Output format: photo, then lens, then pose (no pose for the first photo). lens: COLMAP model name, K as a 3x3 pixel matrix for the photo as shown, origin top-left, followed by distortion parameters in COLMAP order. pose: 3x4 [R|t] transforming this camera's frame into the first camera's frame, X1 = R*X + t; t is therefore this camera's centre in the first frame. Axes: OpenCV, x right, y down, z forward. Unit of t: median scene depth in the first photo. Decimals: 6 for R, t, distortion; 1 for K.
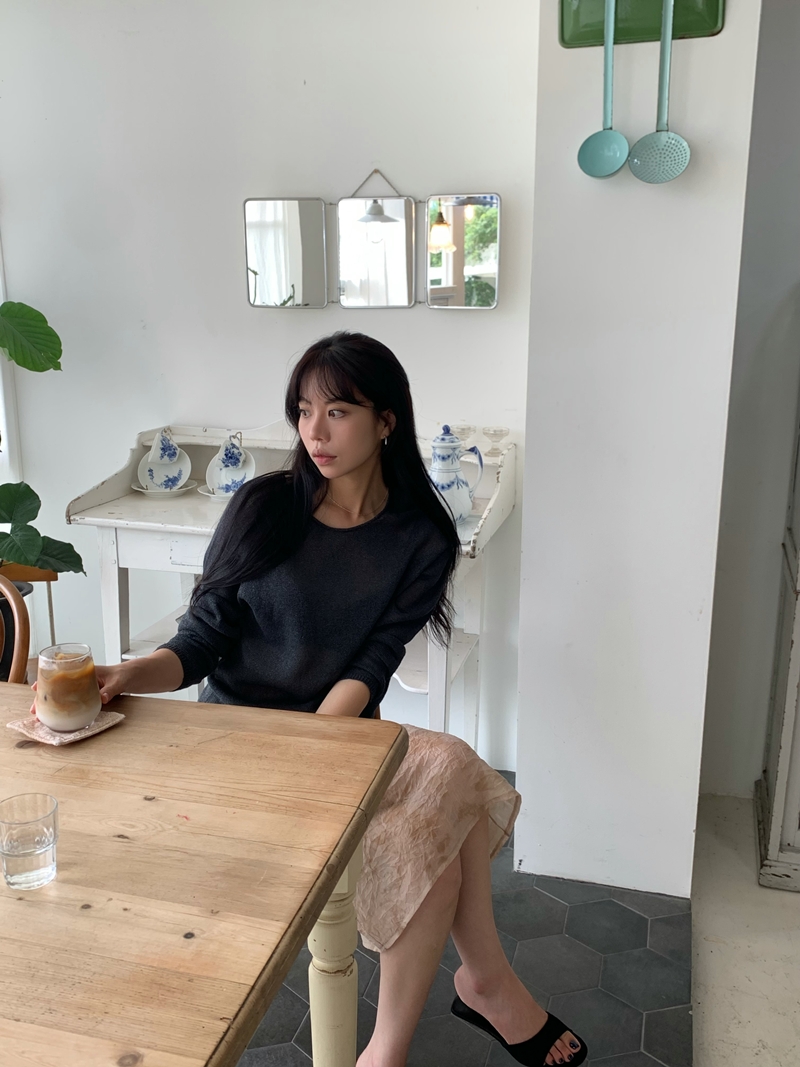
lens RADIAL K [[1007.3, 0, 407.2], [0, 1007.3, 533.5], [0, 0, 1]] dist [0.063341, 0.000000]
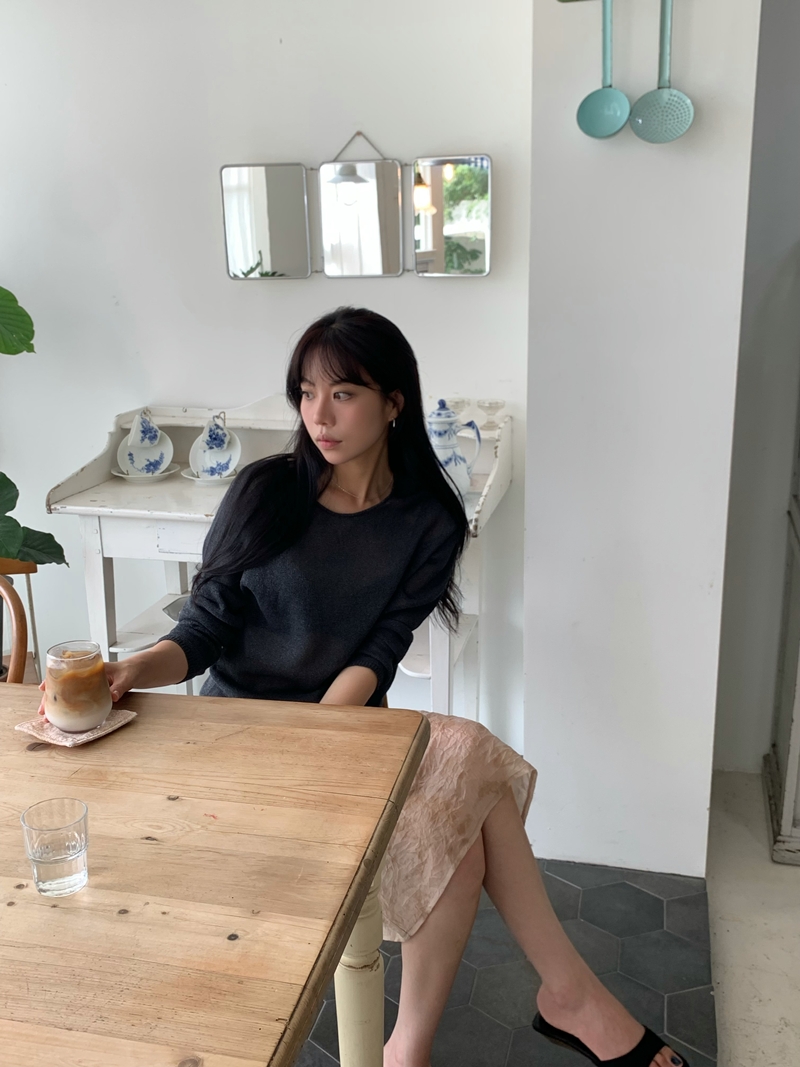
lens RADIAL K [[1054.5, 0, 402.3], [0, 1054.5, 531.5], [0, 0, 1]] dist [0.069452, 0.000000]
pose [[0.999287, -0.029824, 0.023162, -0.026049], [0.029280, 0.999295, 0.023479, -0.006325], [-0.023846, -0.022784, 0.999456, -0.008908]]
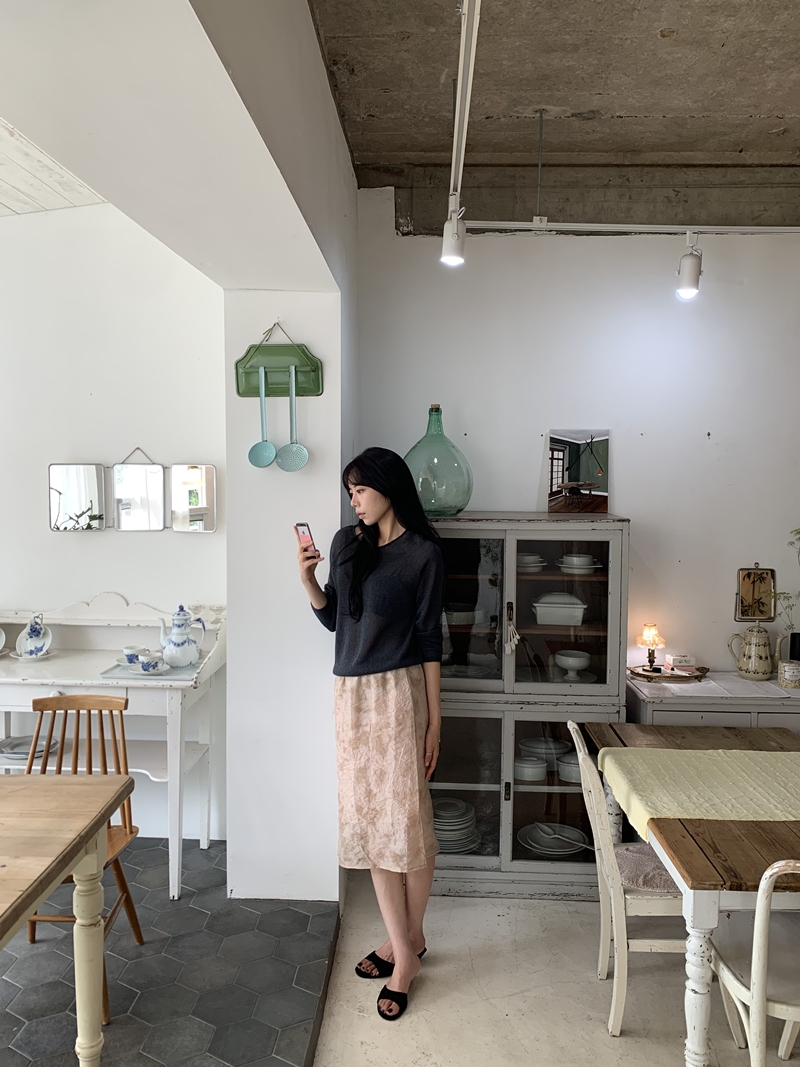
lens RADIAL K [[849.8, 0, 399.2], [0, 849.8, 527.2], [0, 0, 1]] dist [0.023629, -0.018135]
pose [[0.973937, -0.008188, 0.226670, 0.071112], [0.050926, 0.981728, -0.183351, 0.035299], [-0.221027, 0.190116, 0.956558, -0.382704]]
